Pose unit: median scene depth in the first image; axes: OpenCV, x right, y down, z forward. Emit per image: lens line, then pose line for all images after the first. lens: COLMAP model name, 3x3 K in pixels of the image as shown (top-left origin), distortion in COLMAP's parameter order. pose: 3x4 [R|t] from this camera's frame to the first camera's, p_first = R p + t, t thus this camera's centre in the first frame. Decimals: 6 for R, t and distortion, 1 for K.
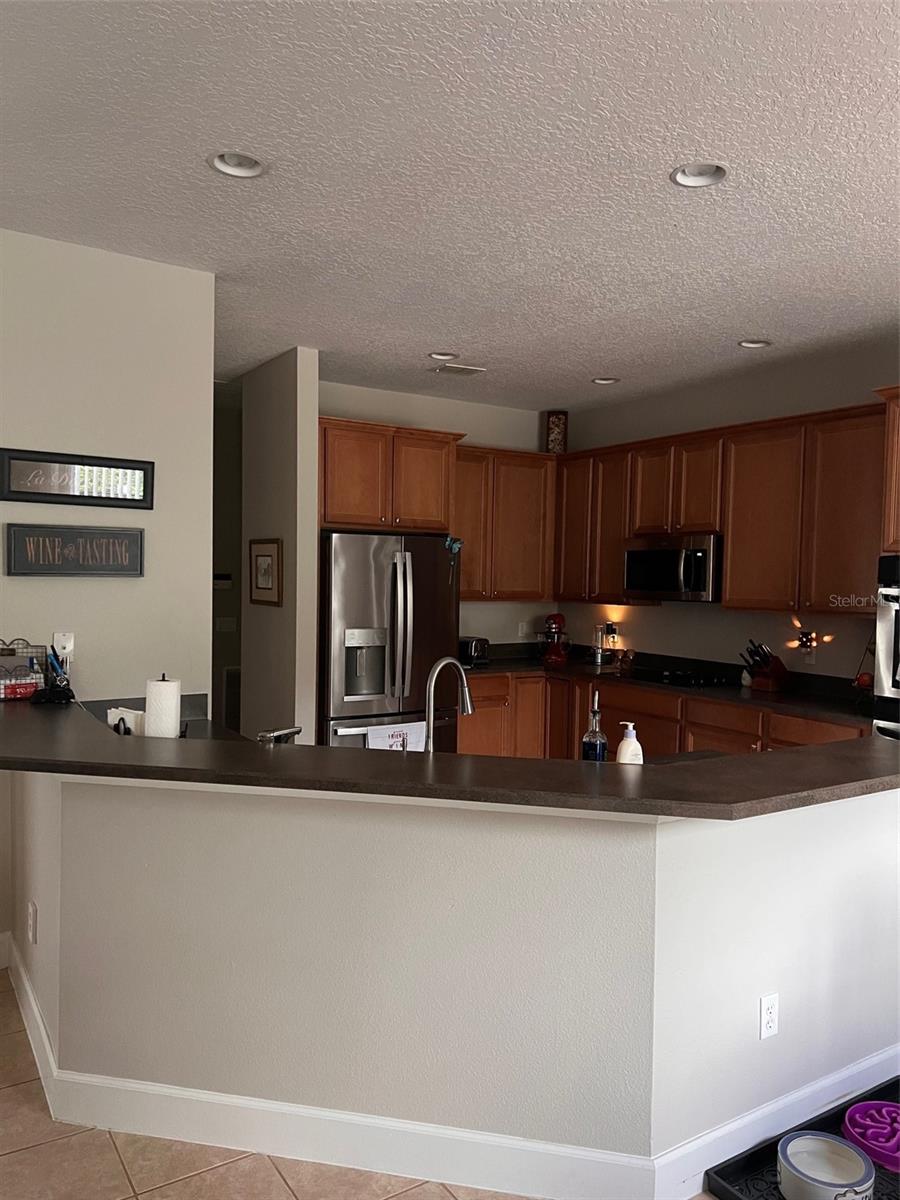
lens RADIAL K [[890.6, 0, 450.0], [0, 890.6, 600.0], [0, 0, 1]] dist [0.004398, 0.000989]
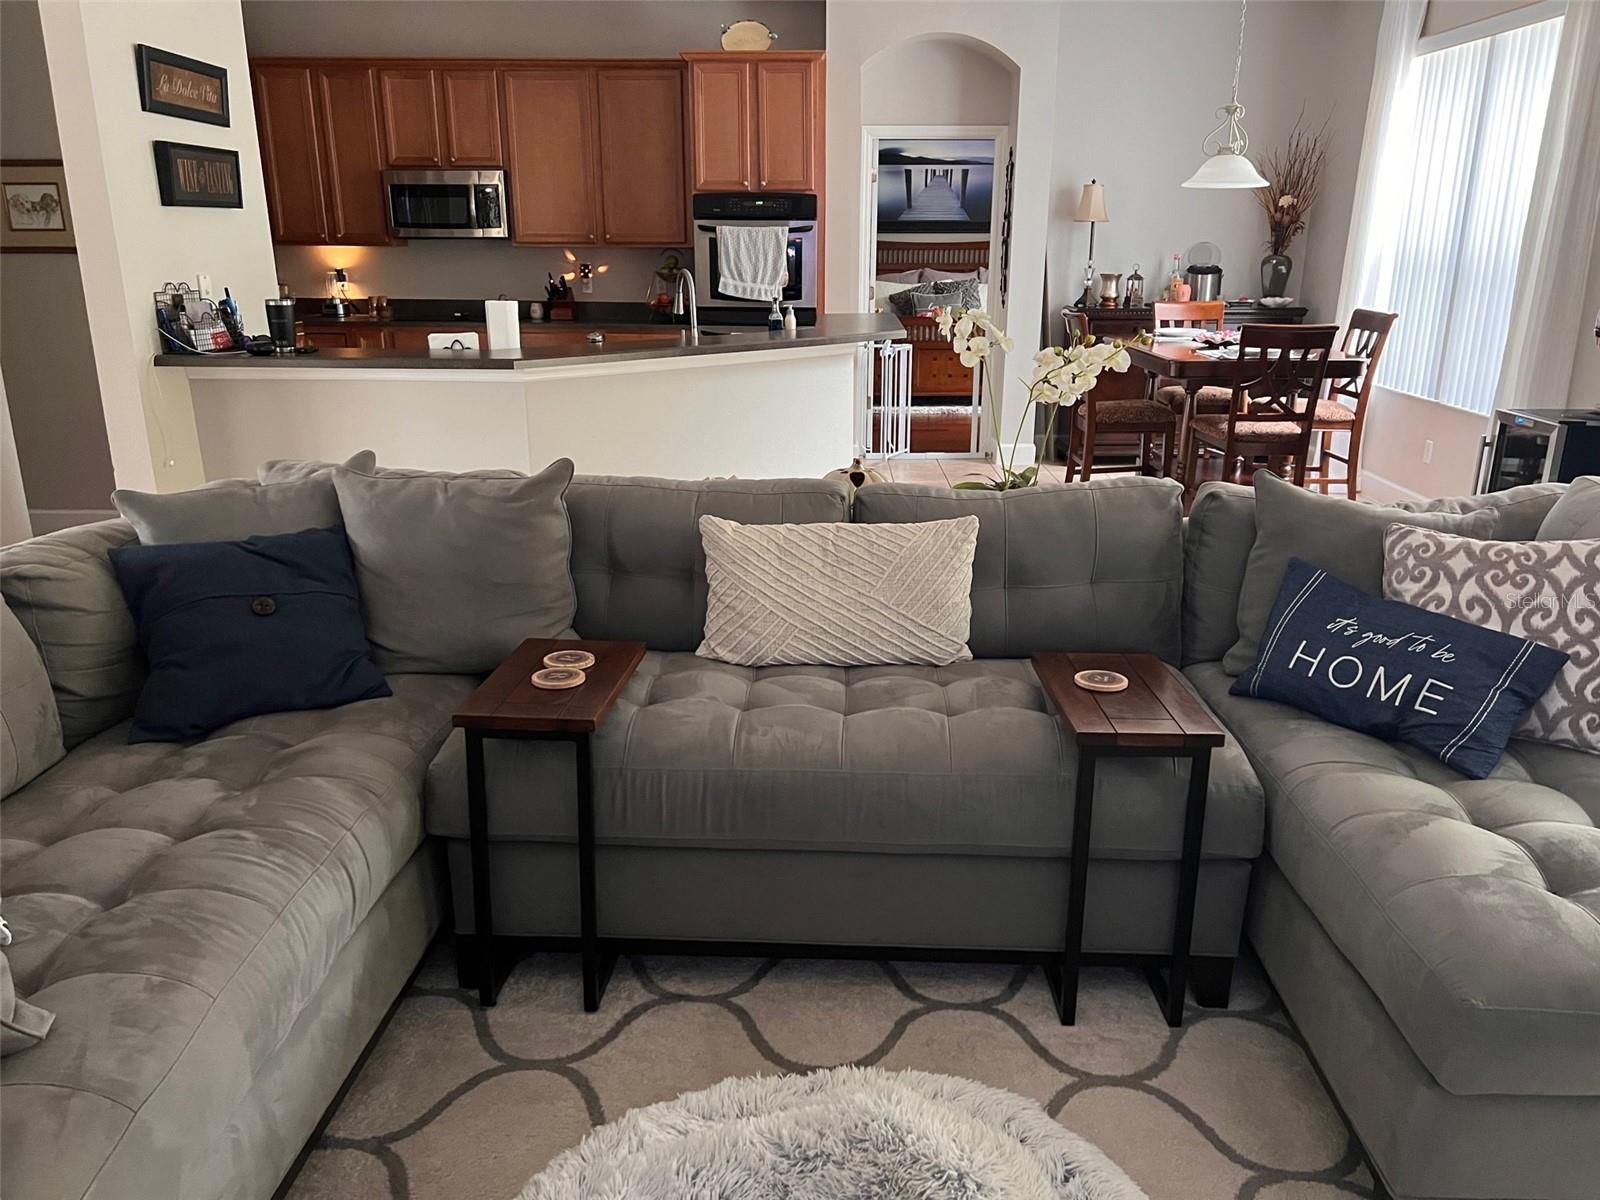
lens RADIAL K [[1187.4, 0, 800.0], [0, 1187.4, 600.0], [0, 0, 1]] dist [0.004398, 0.000989]
pose [[0.575130, -0.254039, 0.777618, -0.687968], [0.030567, 0.956571, 0.289893, 0.013961], [-0.817491, -0.142956, 0.557917, -0.123106]]
